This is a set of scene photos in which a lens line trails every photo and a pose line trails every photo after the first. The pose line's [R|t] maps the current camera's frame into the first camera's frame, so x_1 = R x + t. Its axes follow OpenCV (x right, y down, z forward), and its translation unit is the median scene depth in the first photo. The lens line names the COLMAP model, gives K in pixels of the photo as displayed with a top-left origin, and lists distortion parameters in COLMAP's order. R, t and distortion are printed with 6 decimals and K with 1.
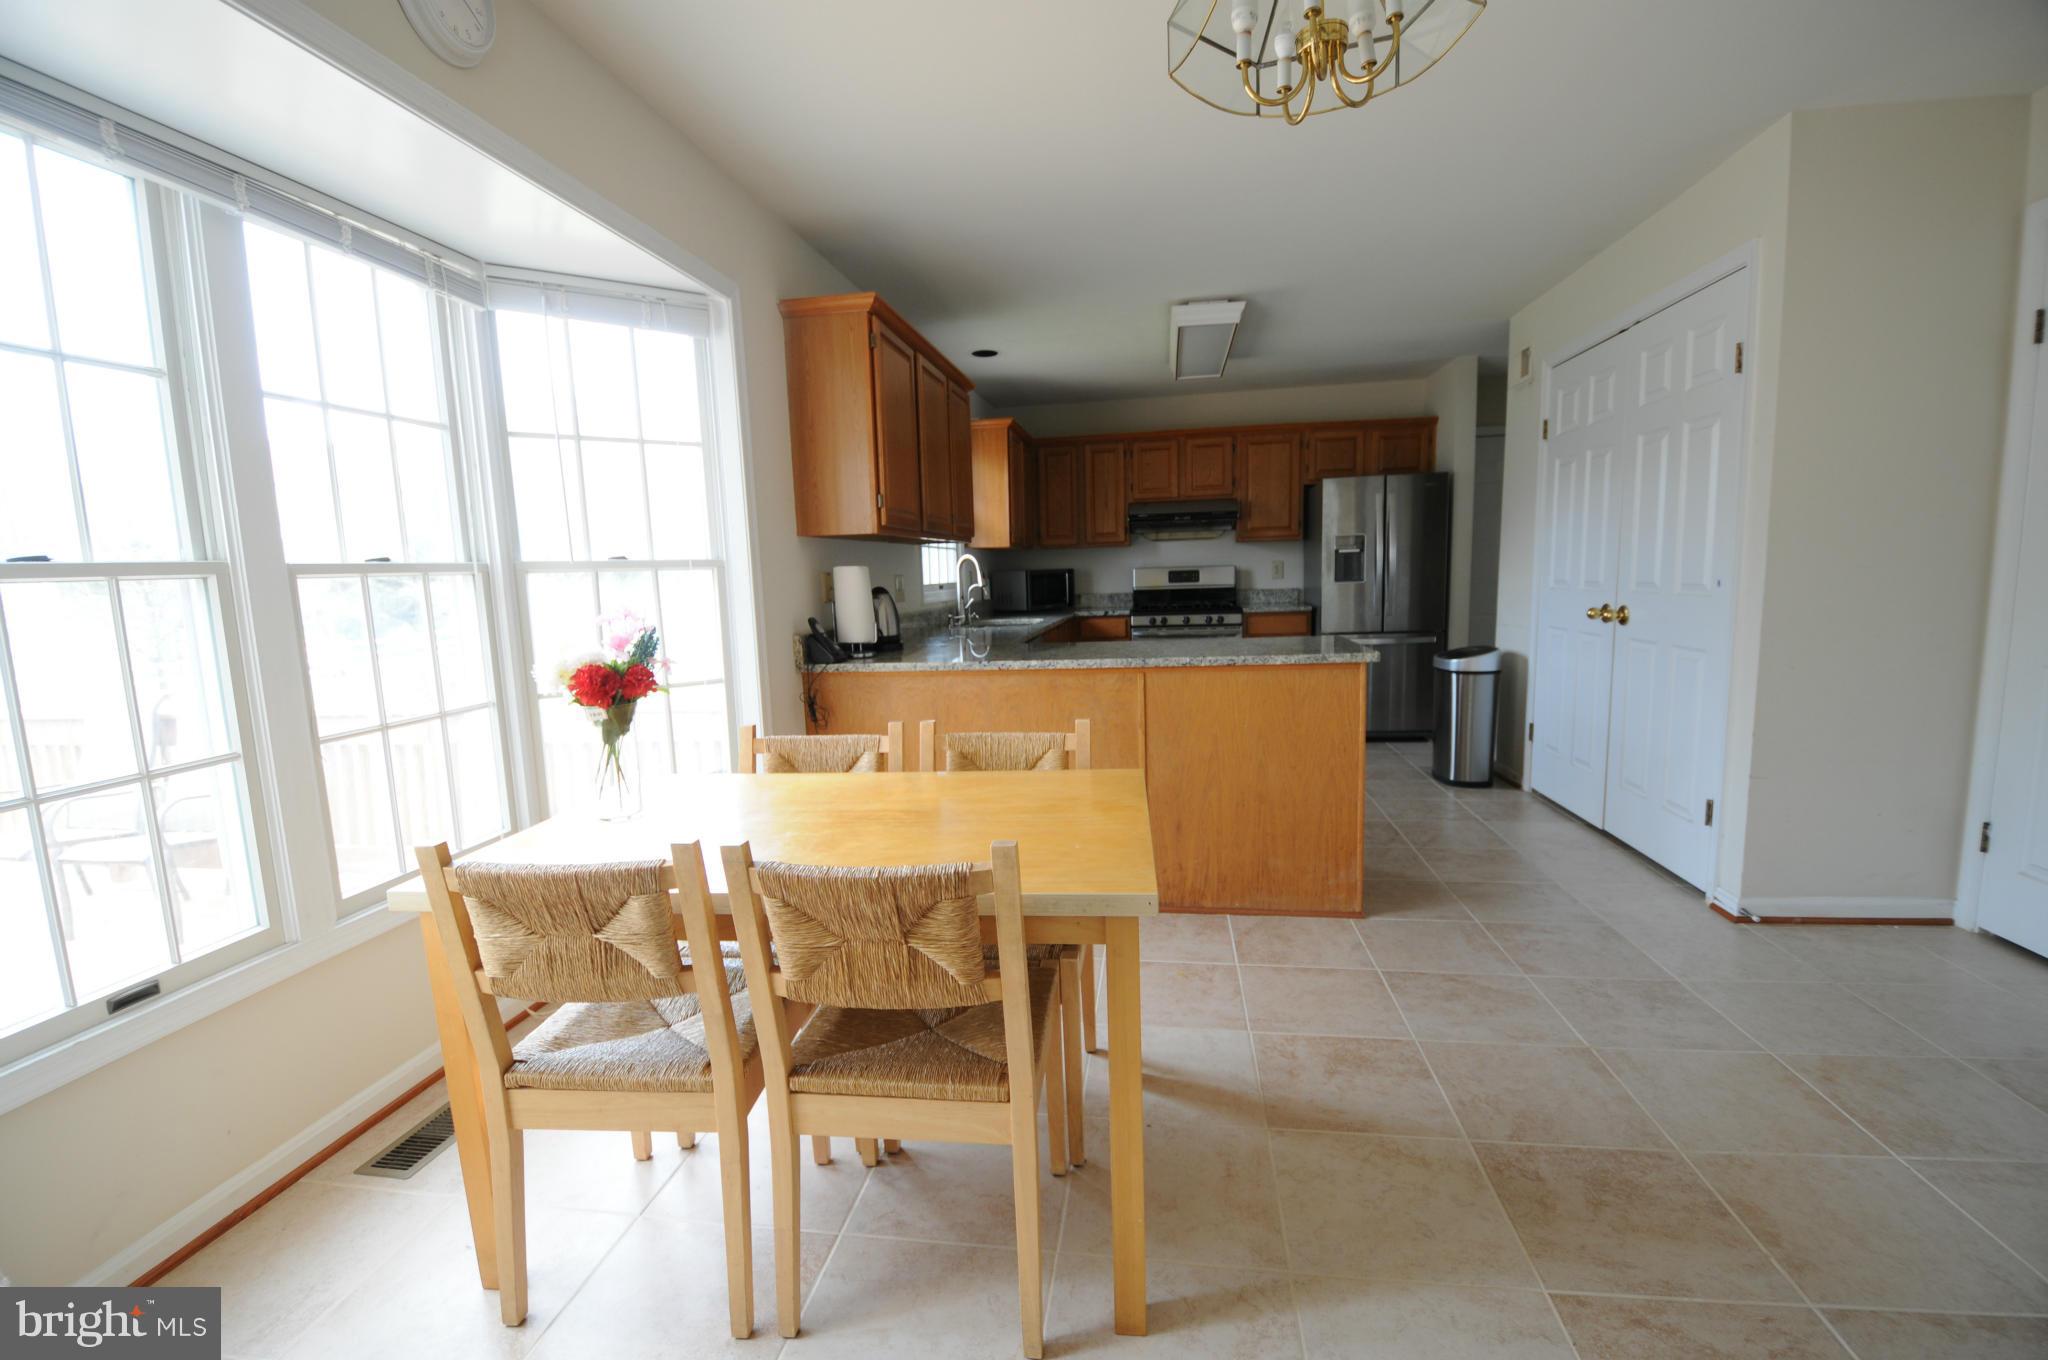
lens RADIAL K [[900.9, 0, 1017.9], [0, 900.9, 692.0], [0, 0, 1]] dist [0.020038, -0.020907]
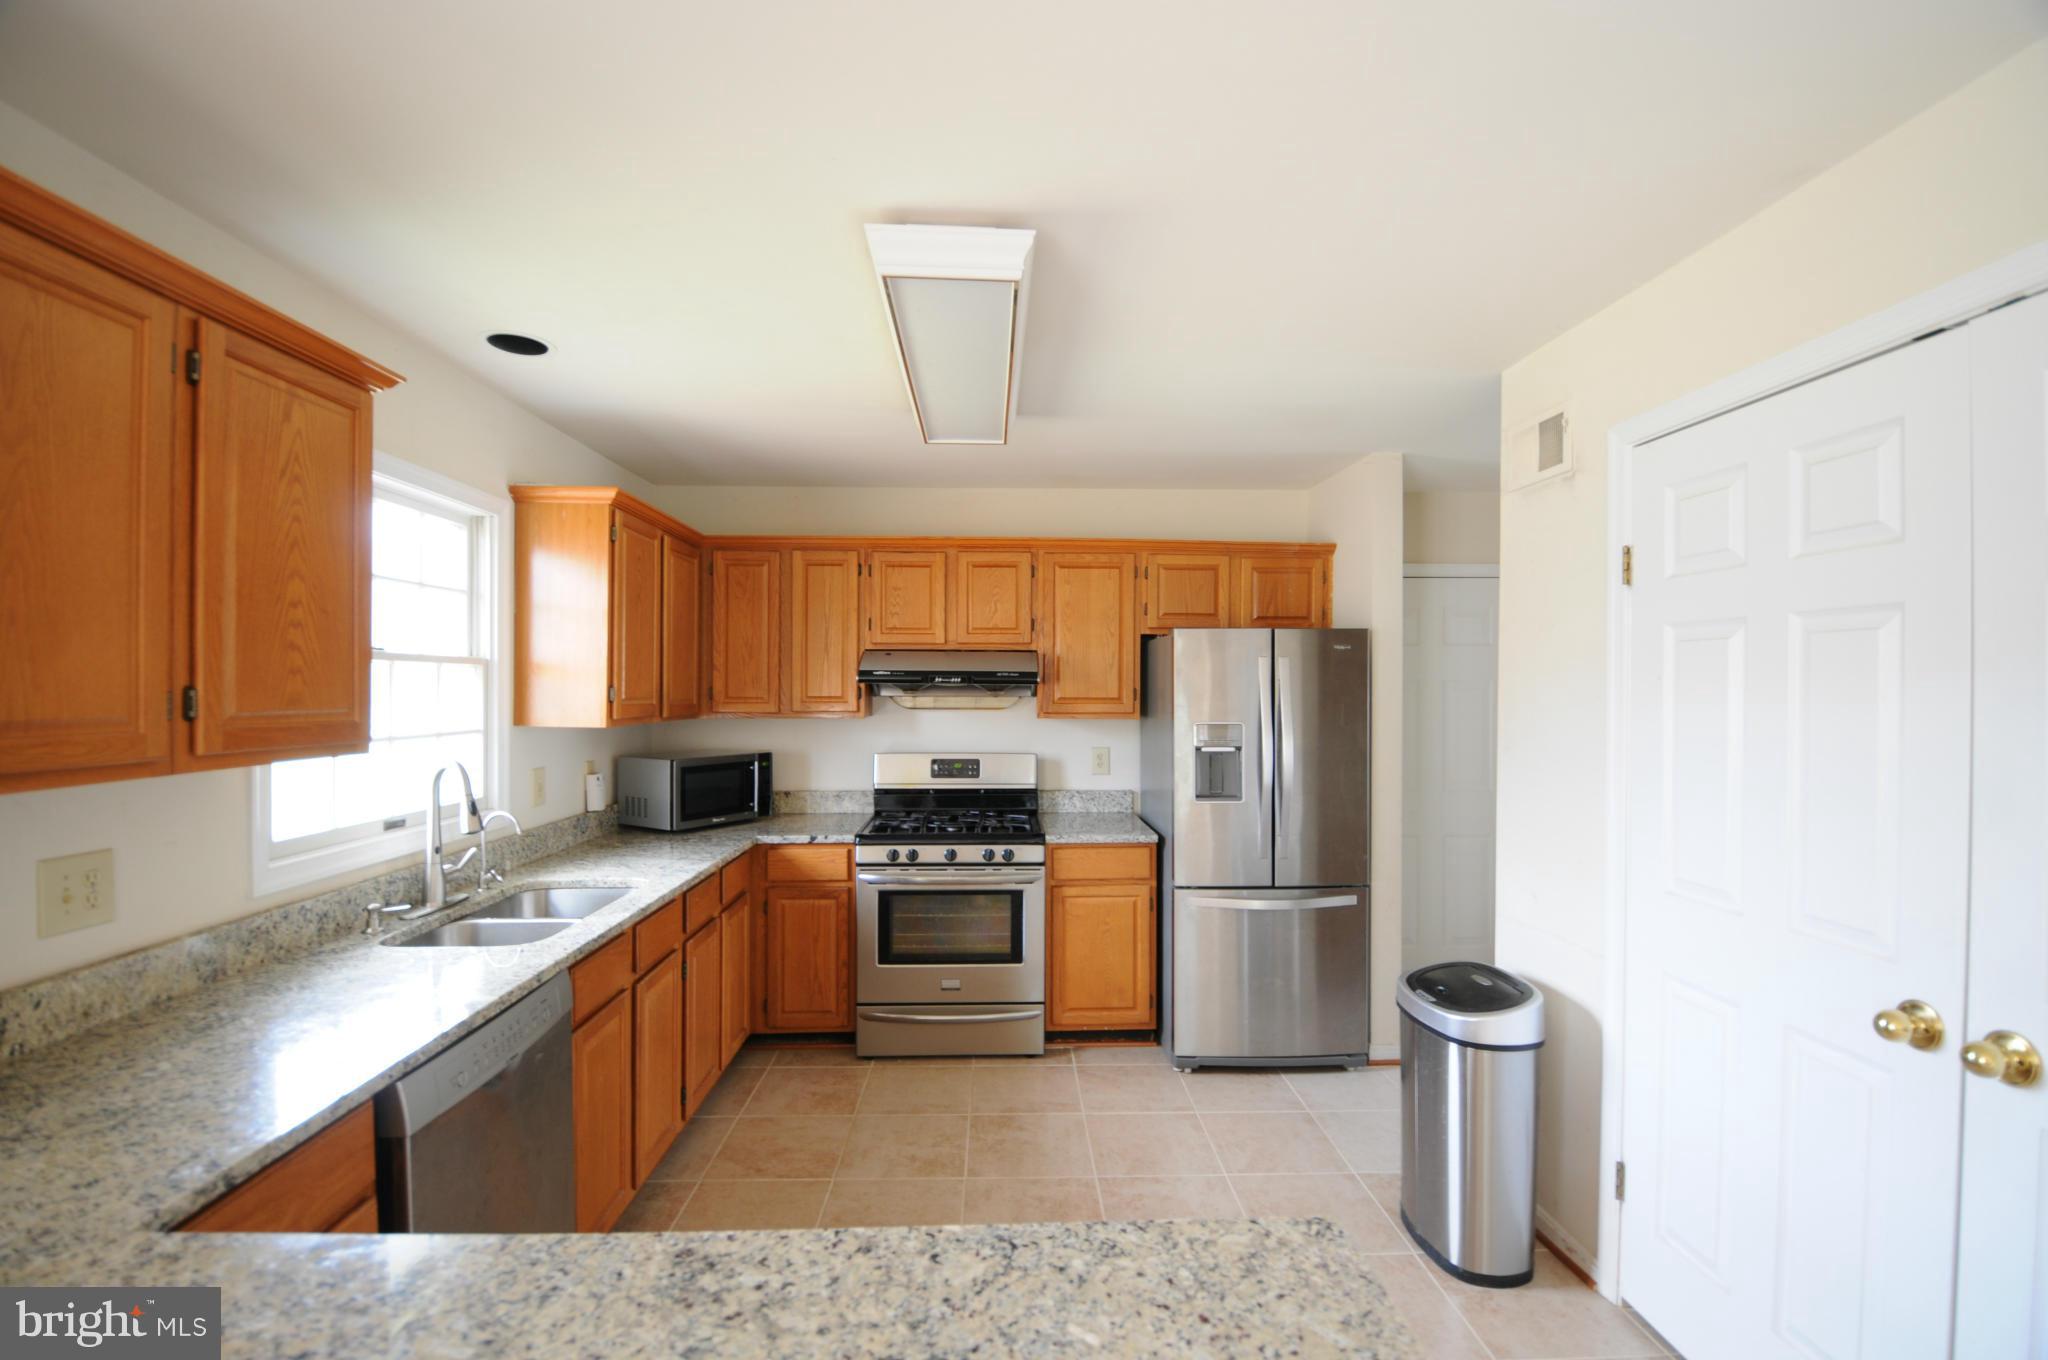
lens RADIAL K [[900.9, 0, 1017.9], [0, 900.9, 692.0], [0, 0, 1]] dist [0.020038, -0.020907]
pose [[0.981145, 0.034176, 0.190227, 0.114720], [-0.009089, 0.991312, -0.131217, -0.107074], [-0.193059, 0.127013, 0.972932, 0.412616]]
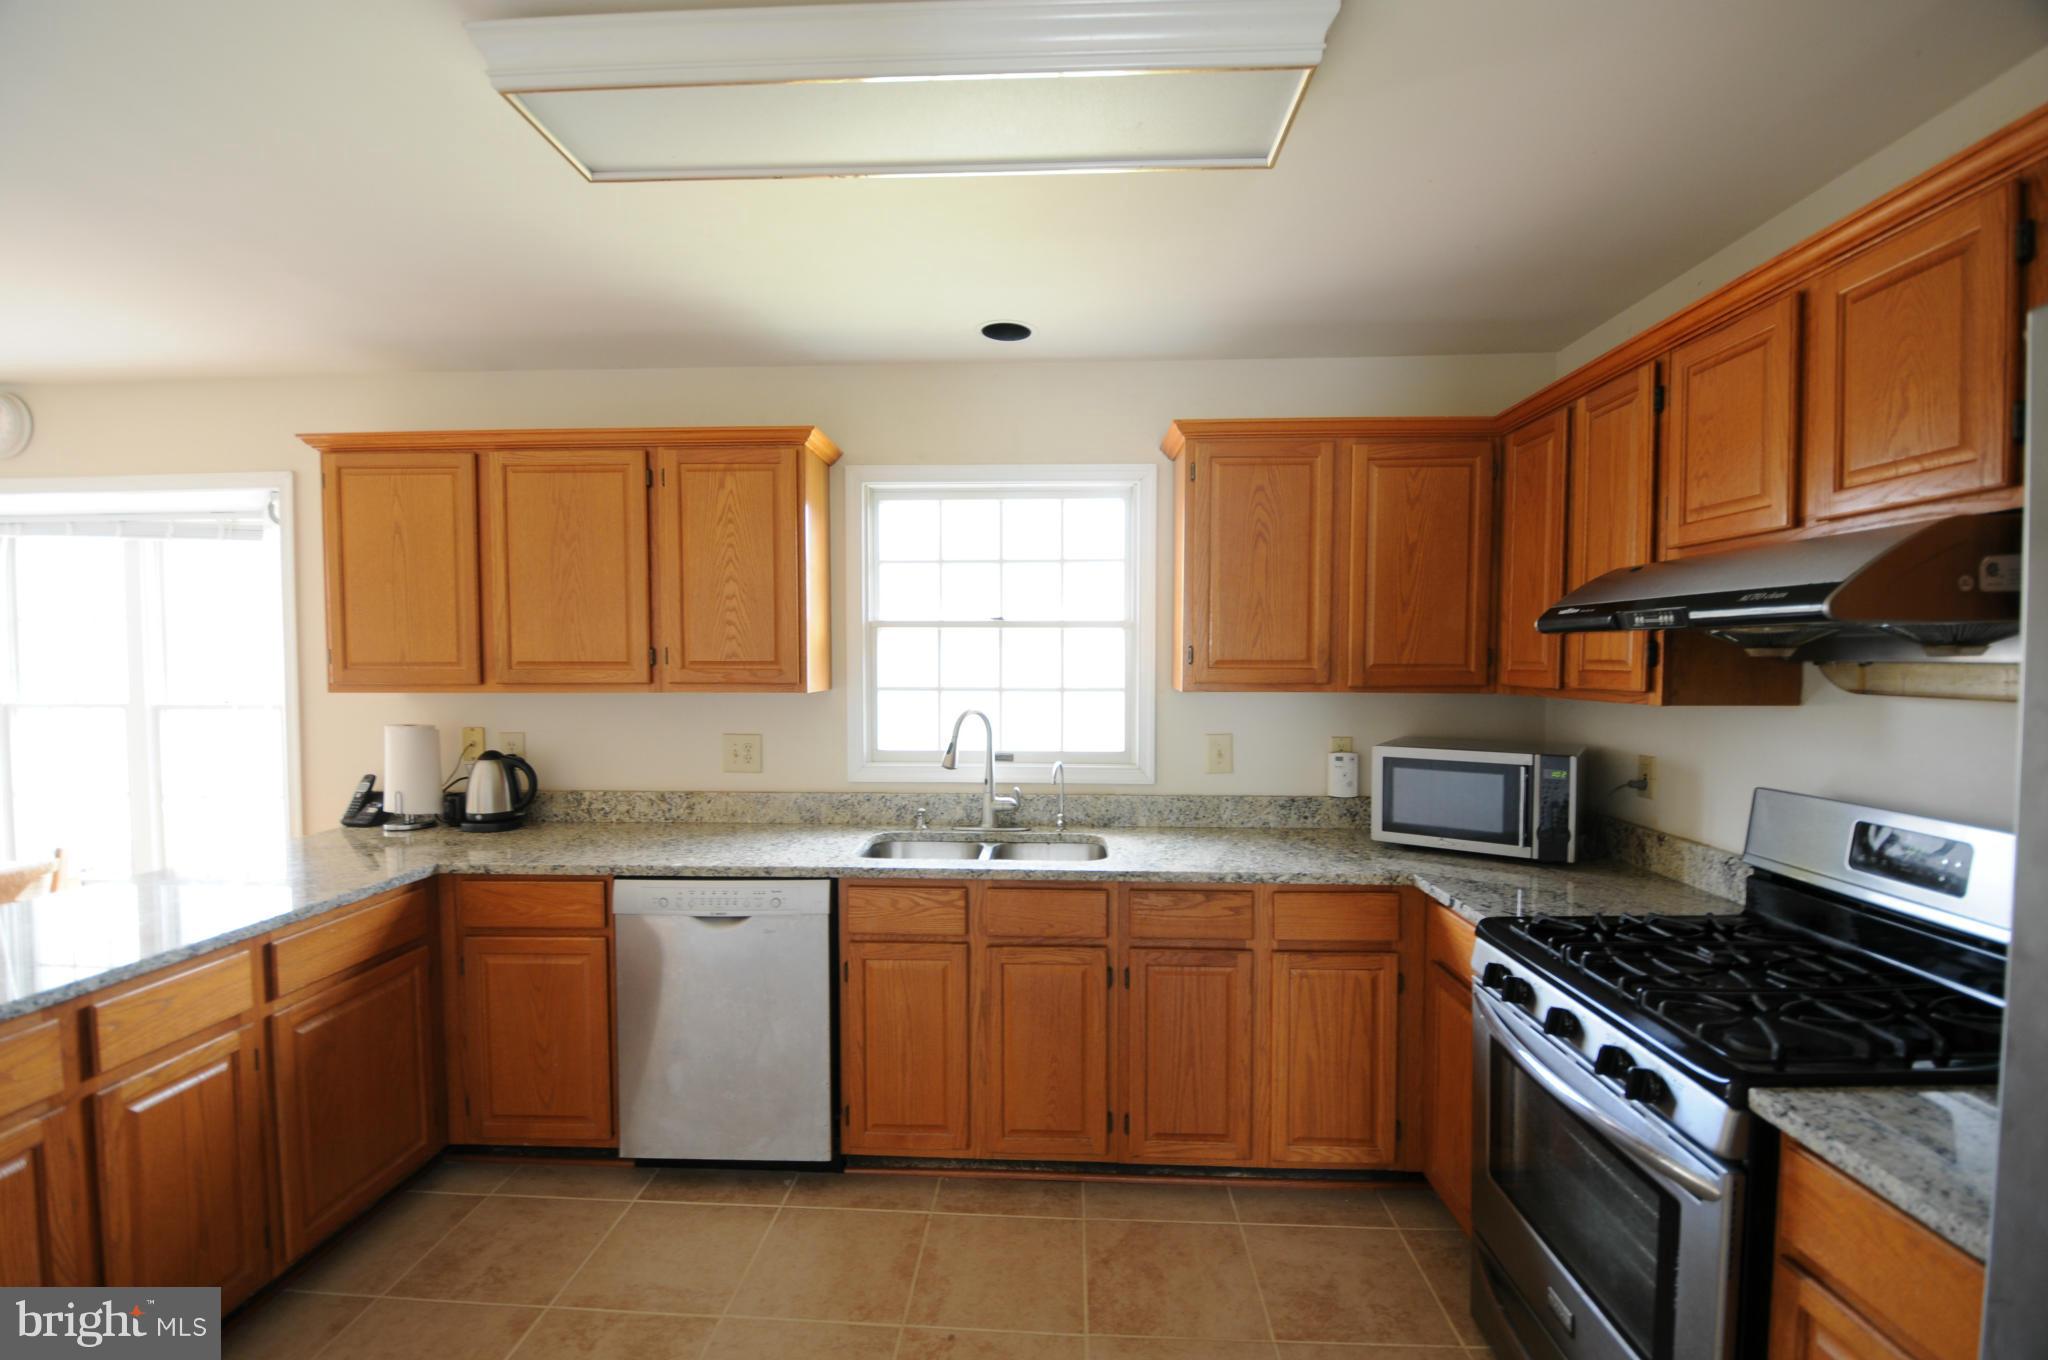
lens RADIAL K [[900.9, 0, 1017.9], [0, 900.9, 692.0], [0, 0, 1]] dist [0.020038, -0.020907]
pose [[0.109304, 0.070994, -0.991470, 0.411875], [-0.135242, 0.989233, 0.055924, -0.163529], [0.984765, 0.127976, 0.117728, 0.801410]]
